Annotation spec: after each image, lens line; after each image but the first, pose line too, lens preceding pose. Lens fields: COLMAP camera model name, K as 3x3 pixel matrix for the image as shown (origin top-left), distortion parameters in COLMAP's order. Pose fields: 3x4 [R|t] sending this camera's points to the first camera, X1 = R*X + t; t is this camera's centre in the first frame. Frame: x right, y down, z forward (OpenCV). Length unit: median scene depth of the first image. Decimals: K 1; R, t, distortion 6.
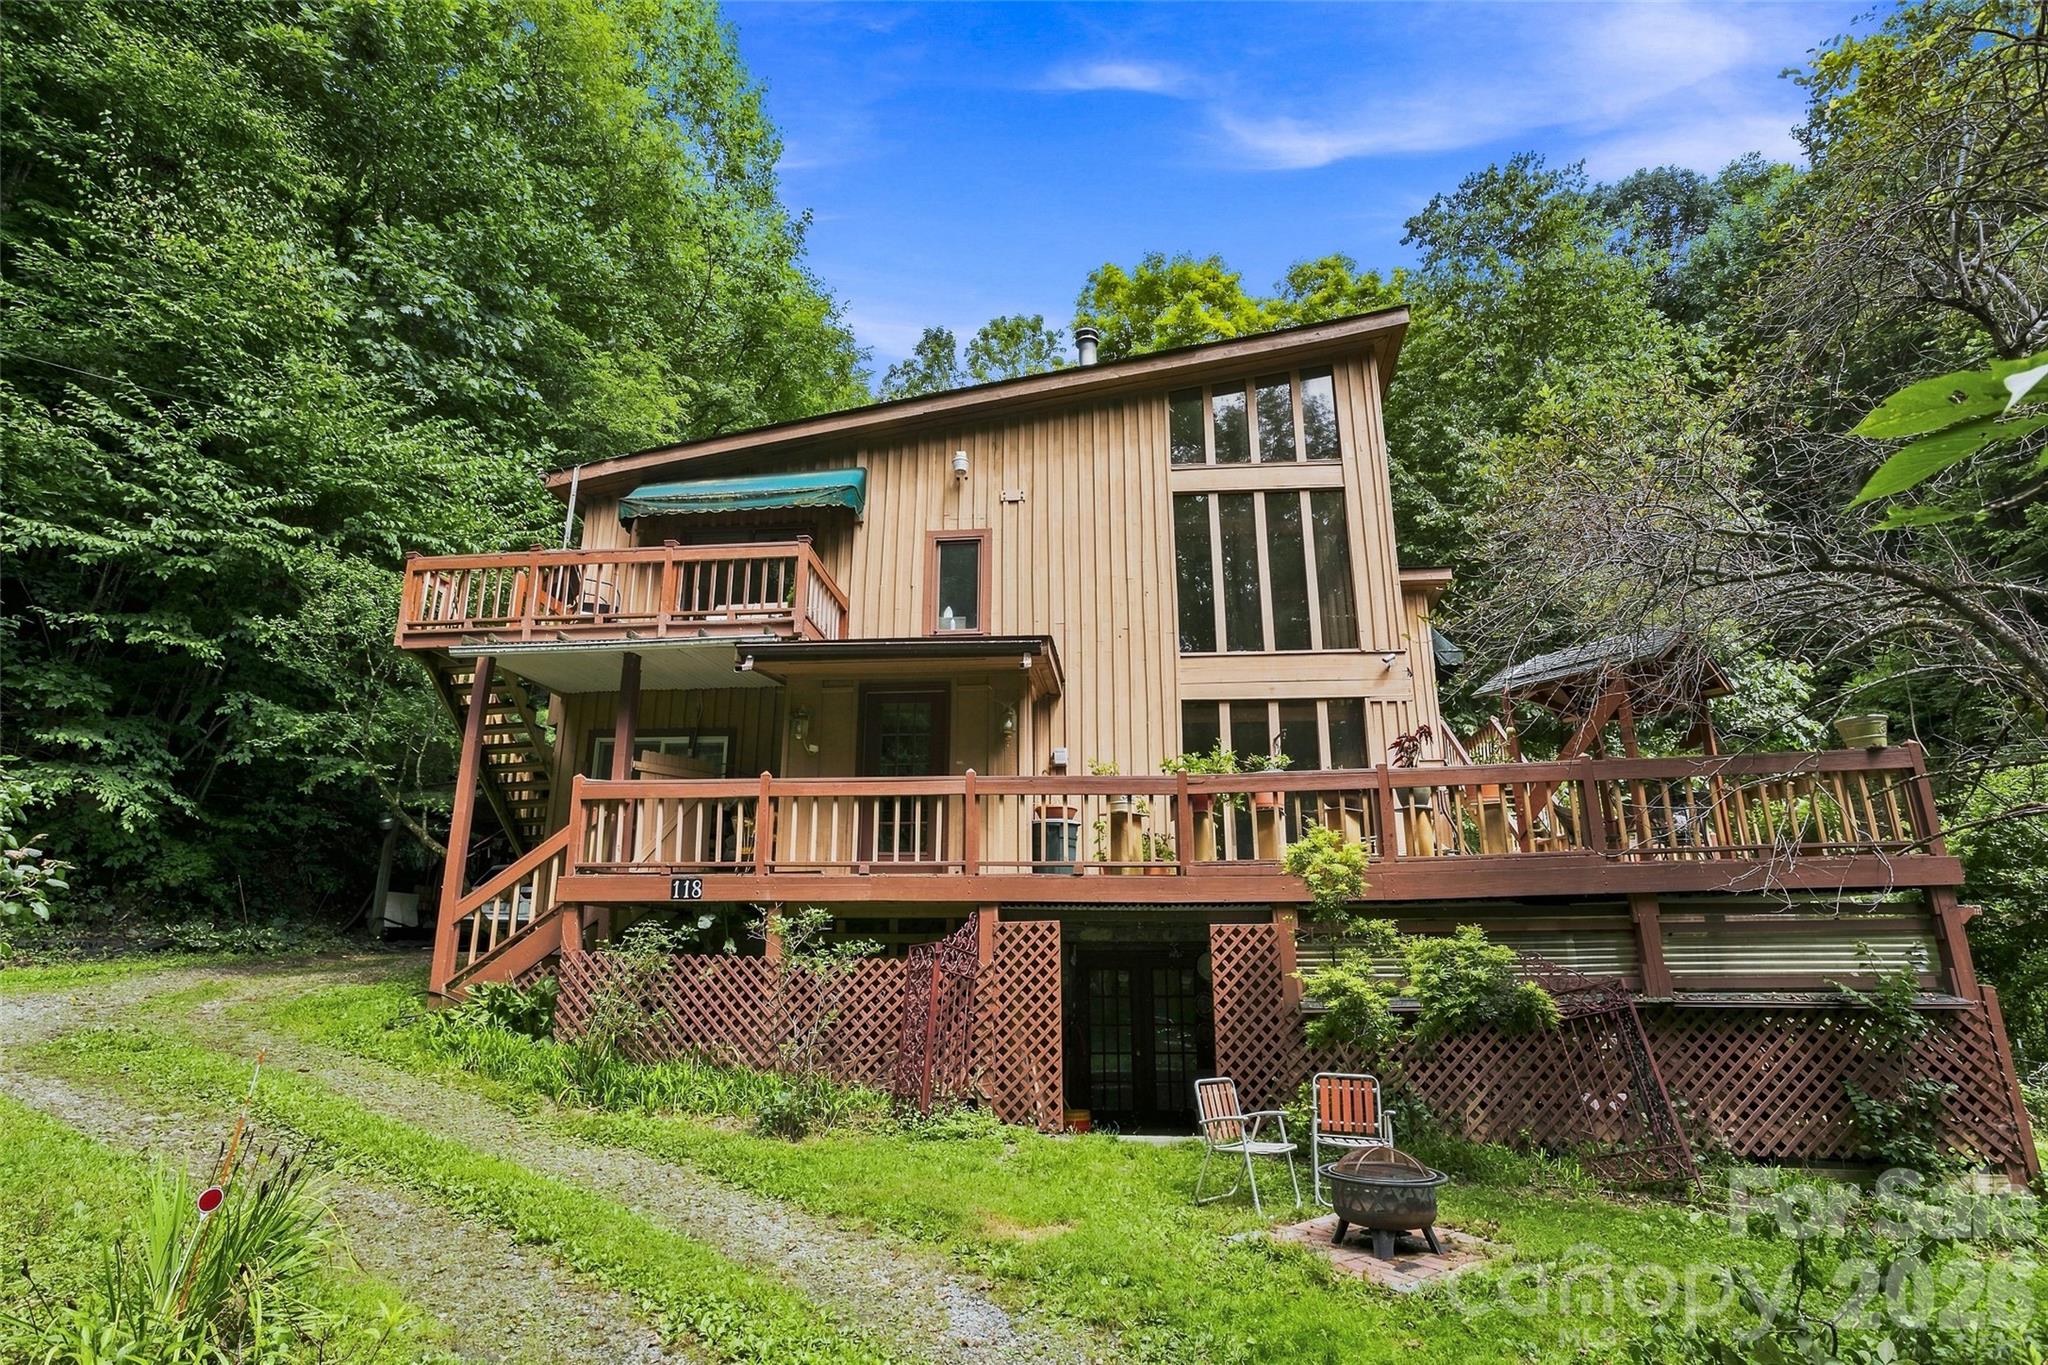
lens RADIAL K [[1068.5, 0, 1024.0], [0, 1068.5, 682.5], [0, 0, 1]] dist [-0.004451, -0.000324]
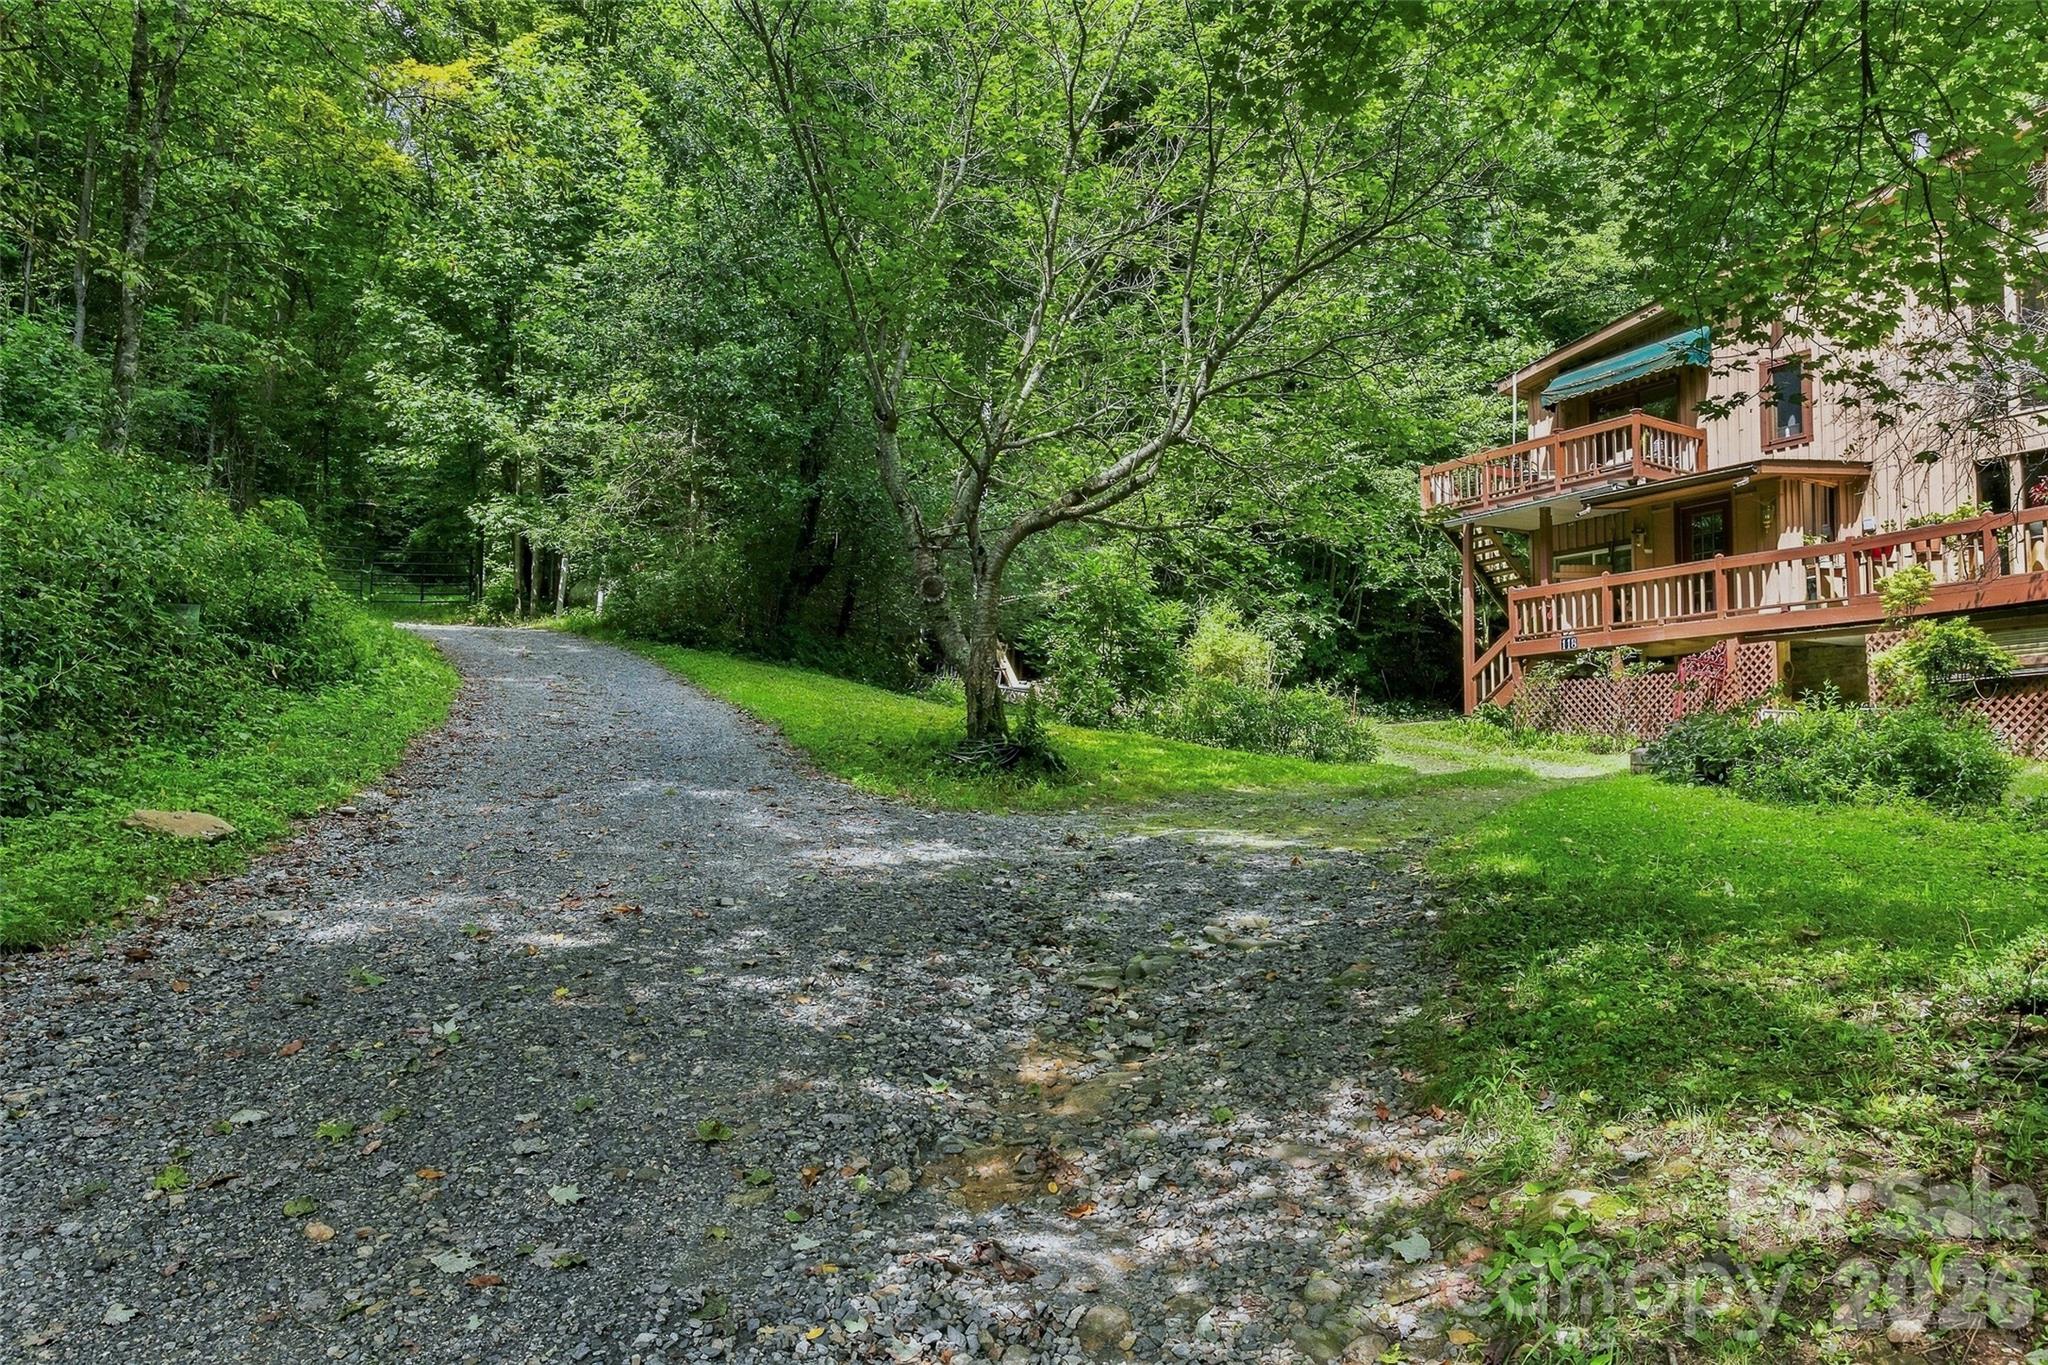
lens RADIAL K [[1557.5, 0, 1024.0], [0, 1557.5, 682.5], [0, 0, 1]] dist [0.003165, 0.000577]
pose [[0.622491, -0.066451, -0.779801, 1.022770], [0.206594, 0.974999, 0.081833, -0.128892], [0.754867, -0.212043, 0.620656, -1.186641]]
